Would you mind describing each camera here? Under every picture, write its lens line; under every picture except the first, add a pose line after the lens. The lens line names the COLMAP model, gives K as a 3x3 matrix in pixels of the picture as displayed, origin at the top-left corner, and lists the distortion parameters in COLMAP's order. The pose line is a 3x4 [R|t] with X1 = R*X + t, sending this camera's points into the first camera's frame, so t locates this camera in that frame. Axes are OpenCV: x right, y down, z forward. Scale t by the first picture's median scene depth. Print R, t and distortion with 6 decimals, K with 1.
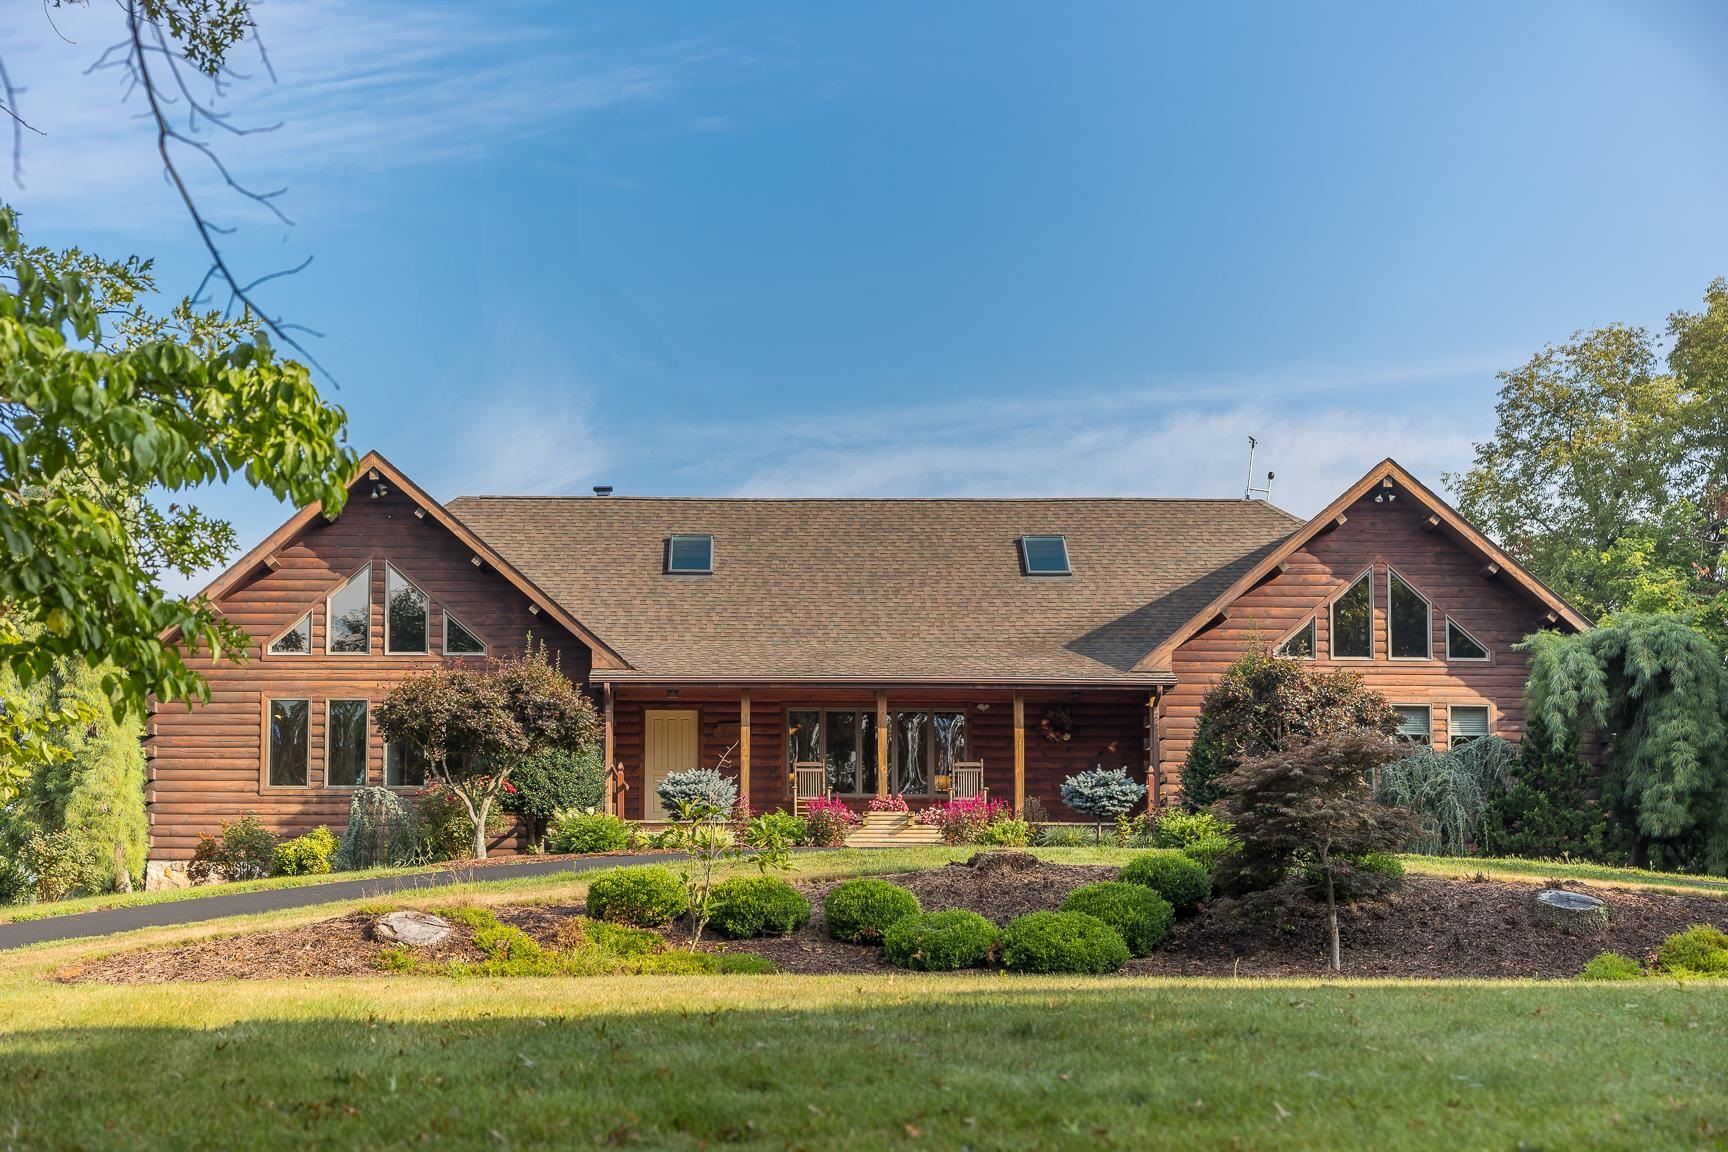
lens RADIAL K [[2774.6, 0, 864.0], [0, 2774.6, 576.0], [0, 0, 1]] dist [0.057305, 0.004344]
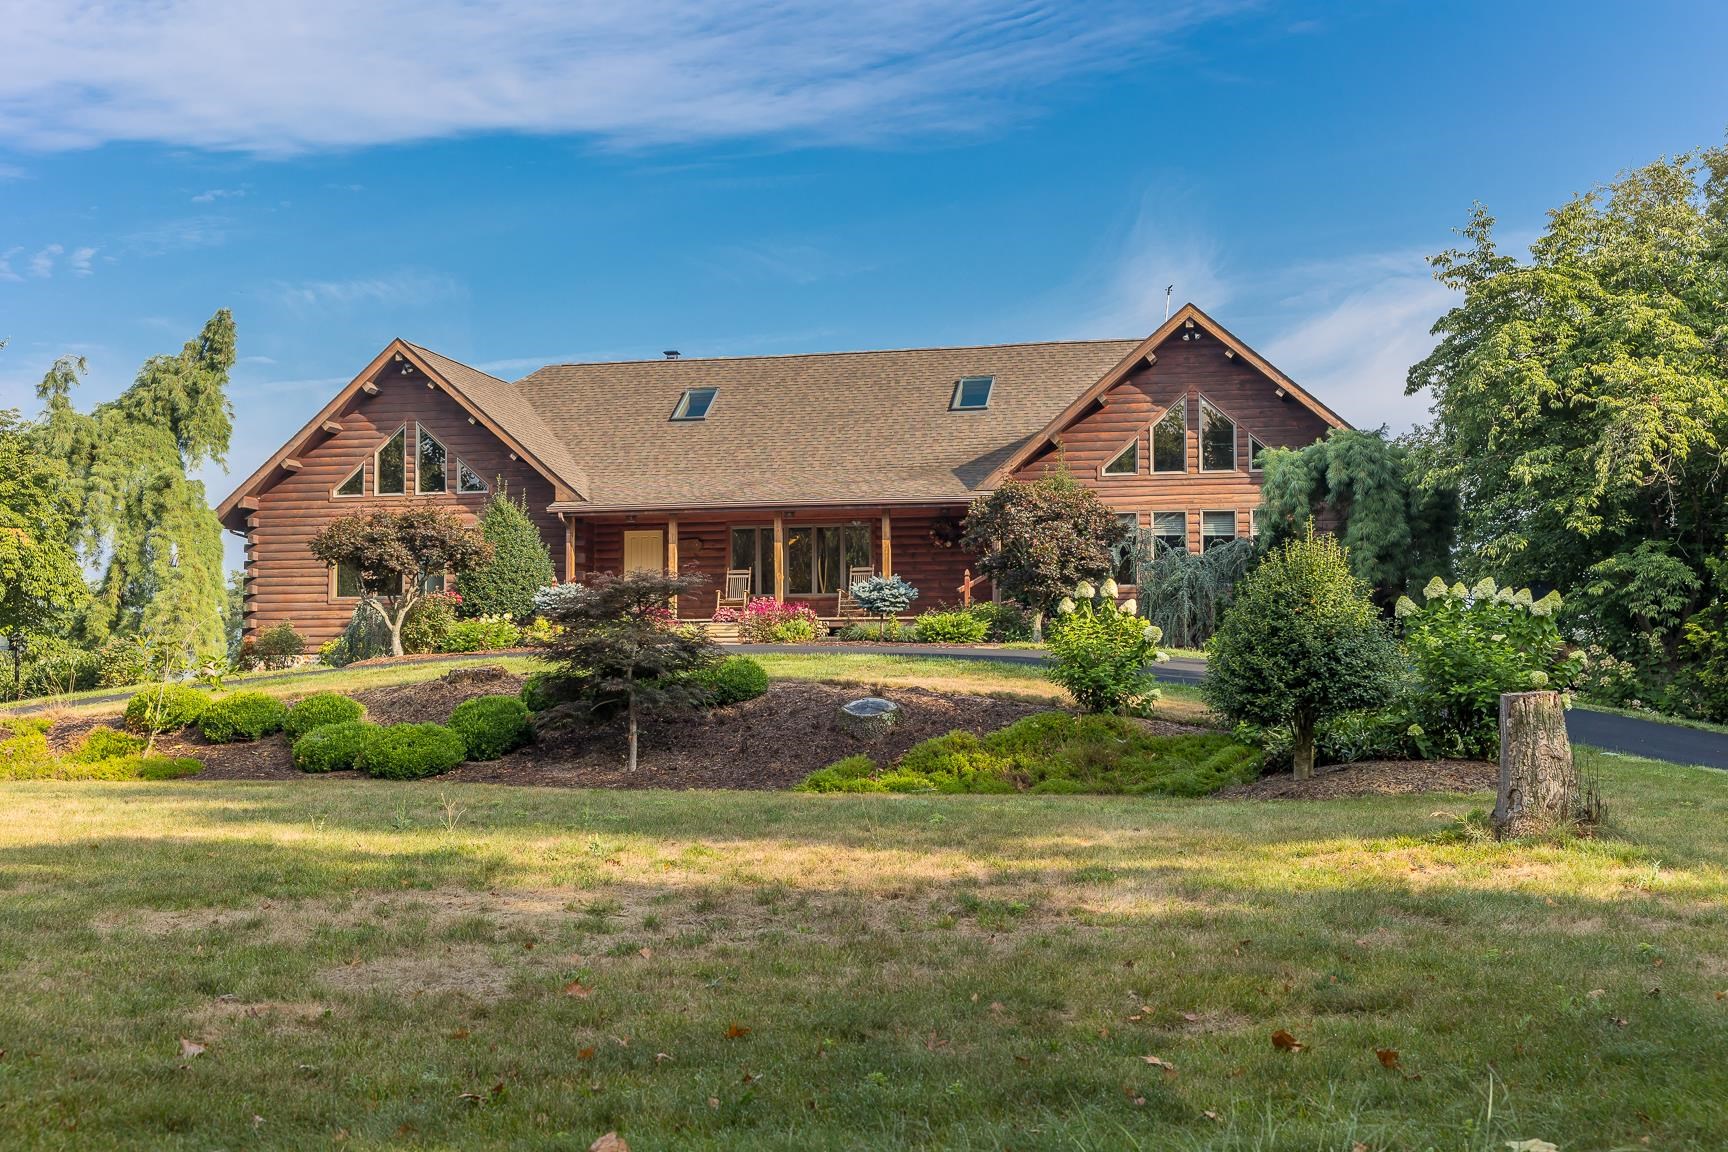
lens RADIAL K [[2112.0, 0, 864.0], [0, 2112.0, 576.0], [0, 0, 1]] dist [-0.029111, -0.013170]
pose [[0.971441, -0.021307, -0.236323, 0.263633], [0.041578, 0.995836, 0.081128, -0.005225], [0.233611, -0.088637, 0.968282, 0.089614]]
